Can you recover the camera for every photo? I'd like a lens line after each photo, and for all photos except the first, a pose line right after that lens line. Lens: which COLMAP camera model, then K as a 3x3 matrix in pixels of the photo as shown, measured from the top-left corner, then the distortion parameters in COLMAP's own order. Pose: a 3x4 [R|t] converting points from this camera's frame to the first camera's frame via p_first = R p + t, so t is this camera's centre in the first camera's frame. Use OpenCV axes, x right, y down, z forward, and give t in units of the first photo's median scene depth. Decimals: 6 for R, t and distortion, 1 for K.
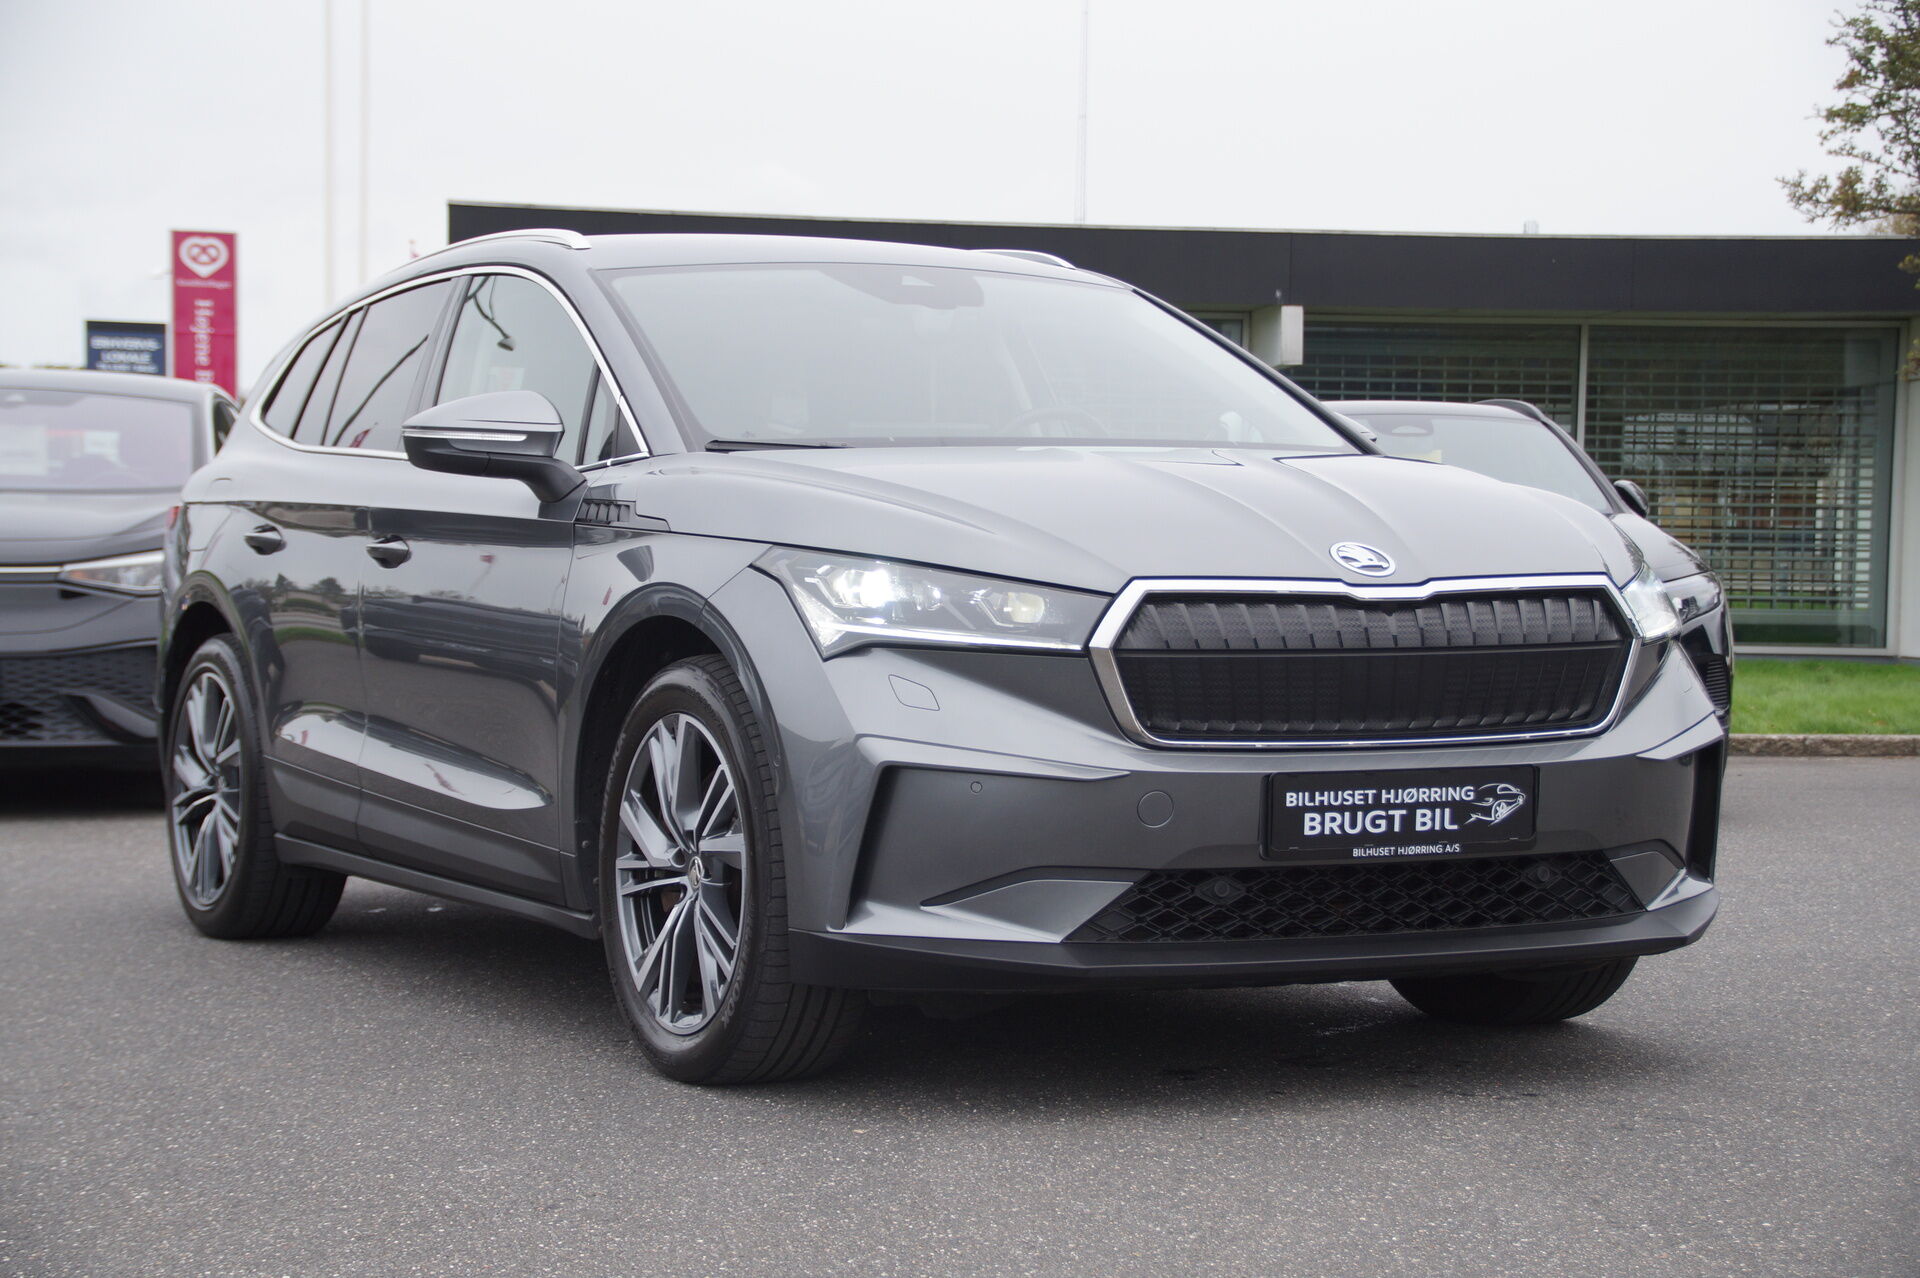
lens RADIAL K [[3746.6, 0, 851.3], [0, 3746.6, 637.3], [0, 0, 1]] dist [0.401941, -0.231923]
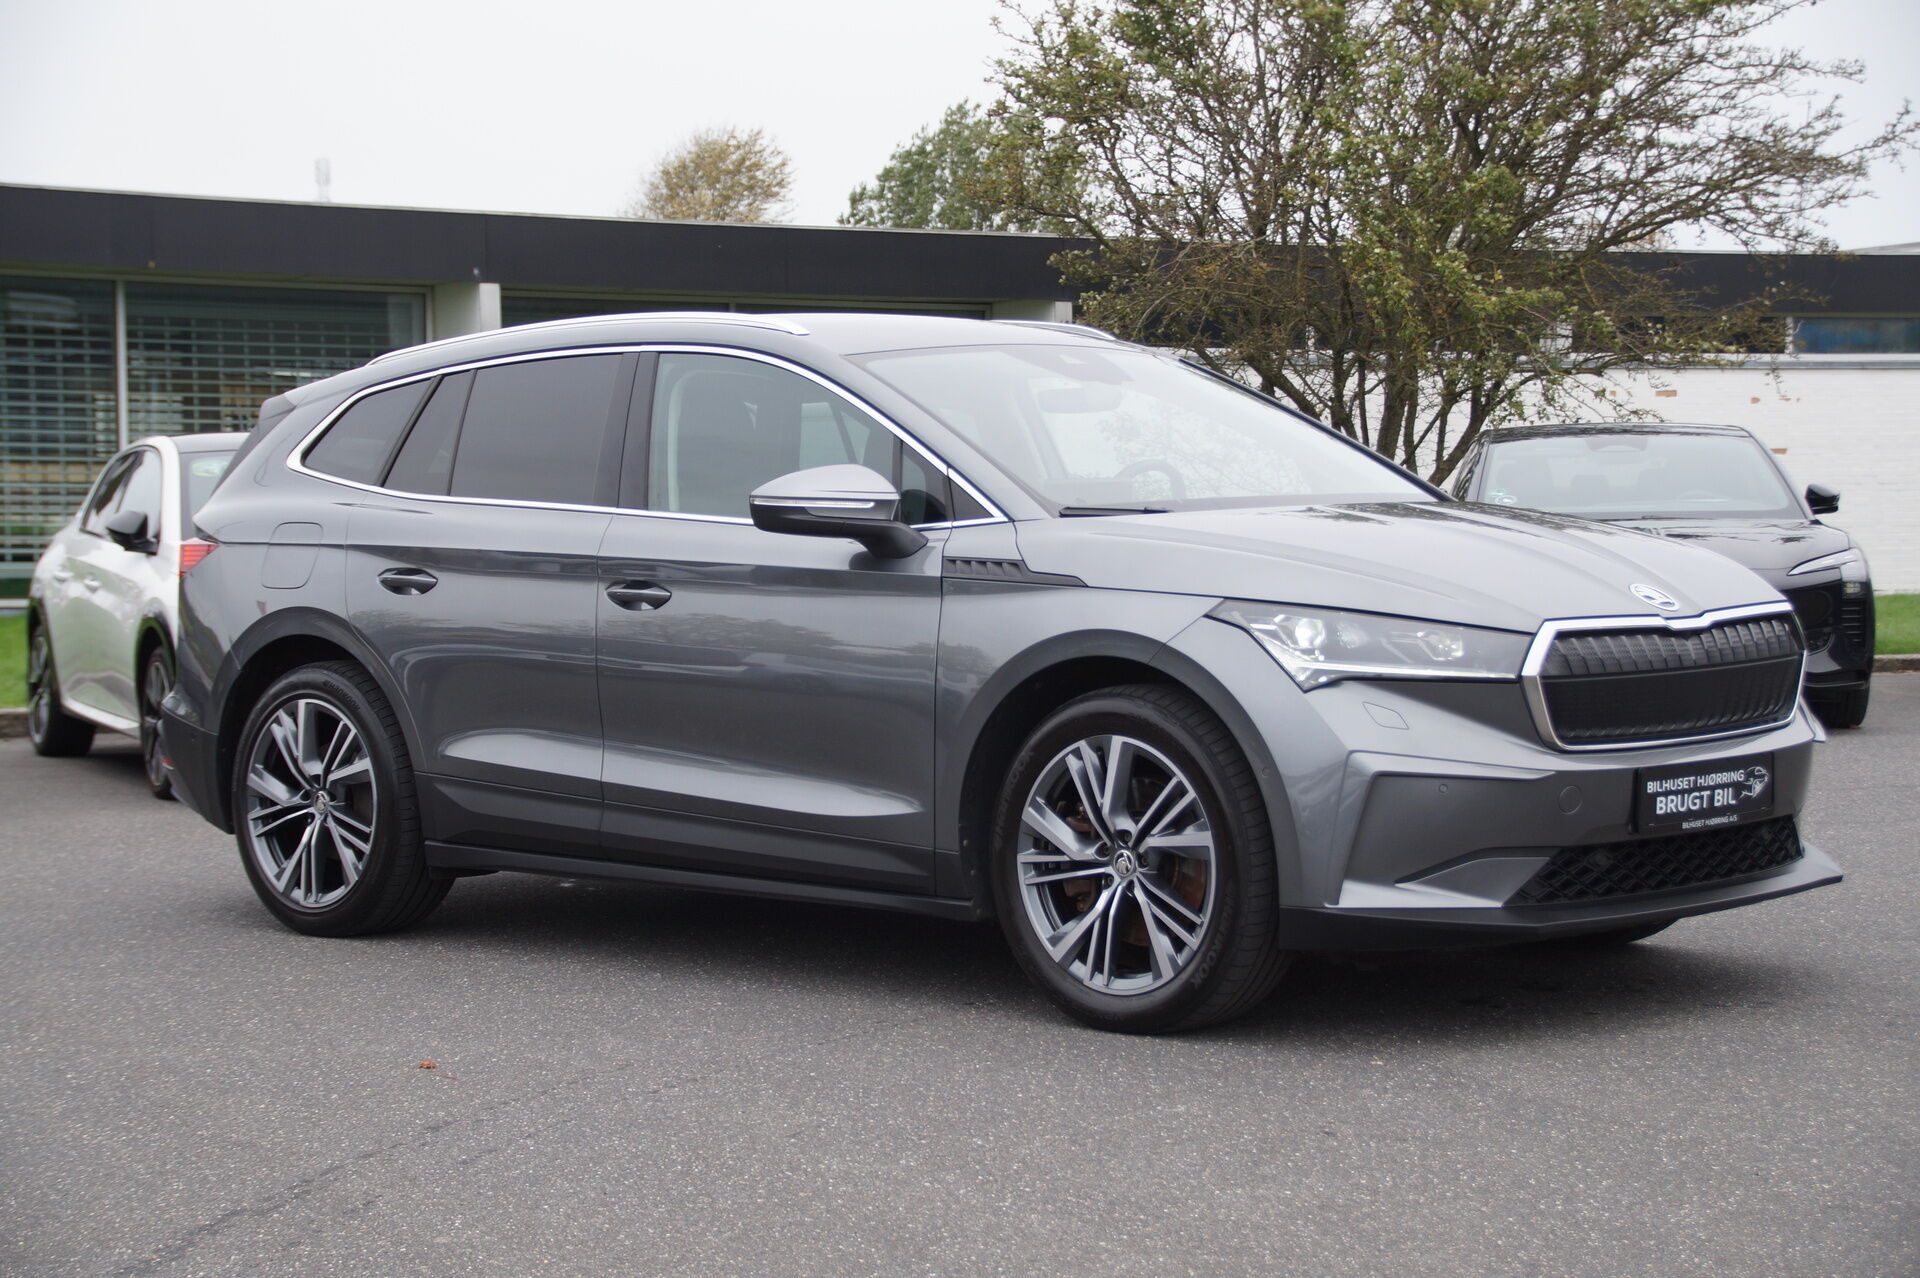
lens RADIAL K [[3746.6, 0, 851.3], [0, 3746.6, 637.3], [0, 0, 1]] dist [0.401941, -0.231923]
pose [[0.946341, -0.031768, 0.321605, -0.547454], [0.025560, 0.999397, 0.023510, -0.044934], [-0.322158, -0.014028, 0.946582, -0.144180]]
